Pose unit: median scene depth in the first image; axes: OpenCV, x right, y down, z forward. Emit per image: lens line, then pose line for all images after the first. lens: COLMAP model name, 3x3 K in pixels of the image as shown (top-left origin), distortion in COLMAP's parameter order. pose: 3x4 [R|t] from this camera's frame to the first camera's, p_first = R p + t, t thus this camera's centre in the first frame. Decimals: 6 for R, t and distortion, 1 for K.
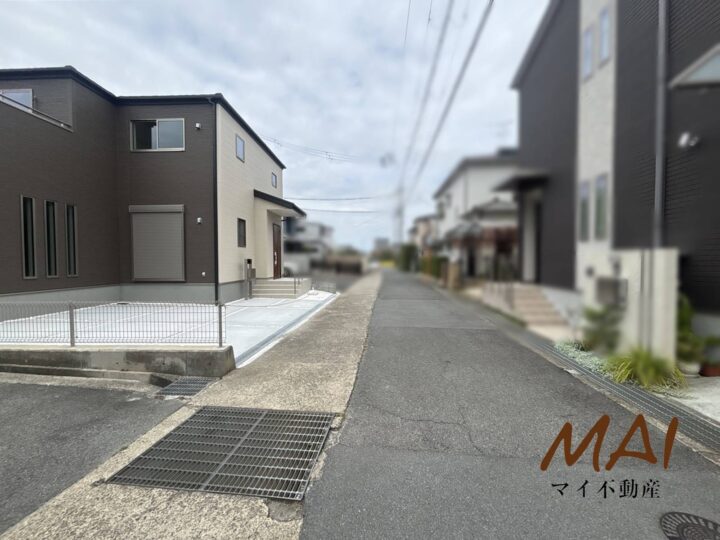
lens RADIAL K [[287.1, 0, 360.0], [0, 287.1, 270.0], [0, 0, 1]] dist [0.001684, -0.000036]
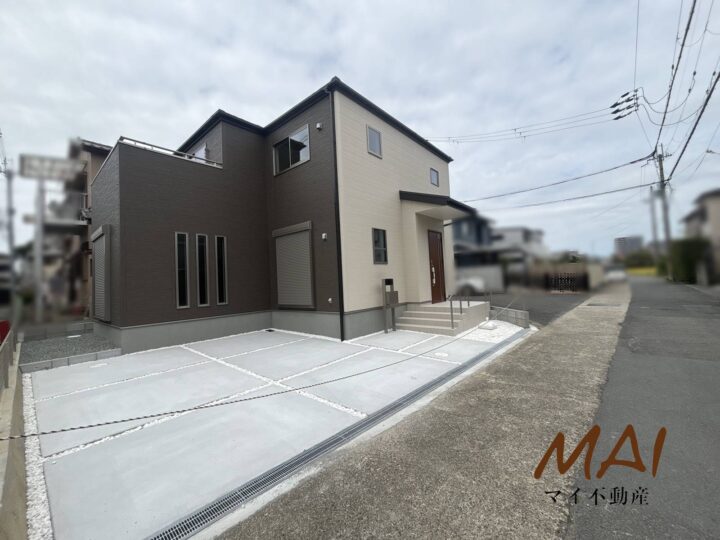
lens RADIAL K [[287.1, 0, 360.0], [0, 287.1, 270.0], [0, 0, 1]] dist [0.001684, -0.000036]
pose [[0.776736, -0.057297, -0.627215, 0.034283], [0.025401, 0.997893, -0.059702, -0.018185], [0.629314, 0.030441, 0.776555, 0.348943]]
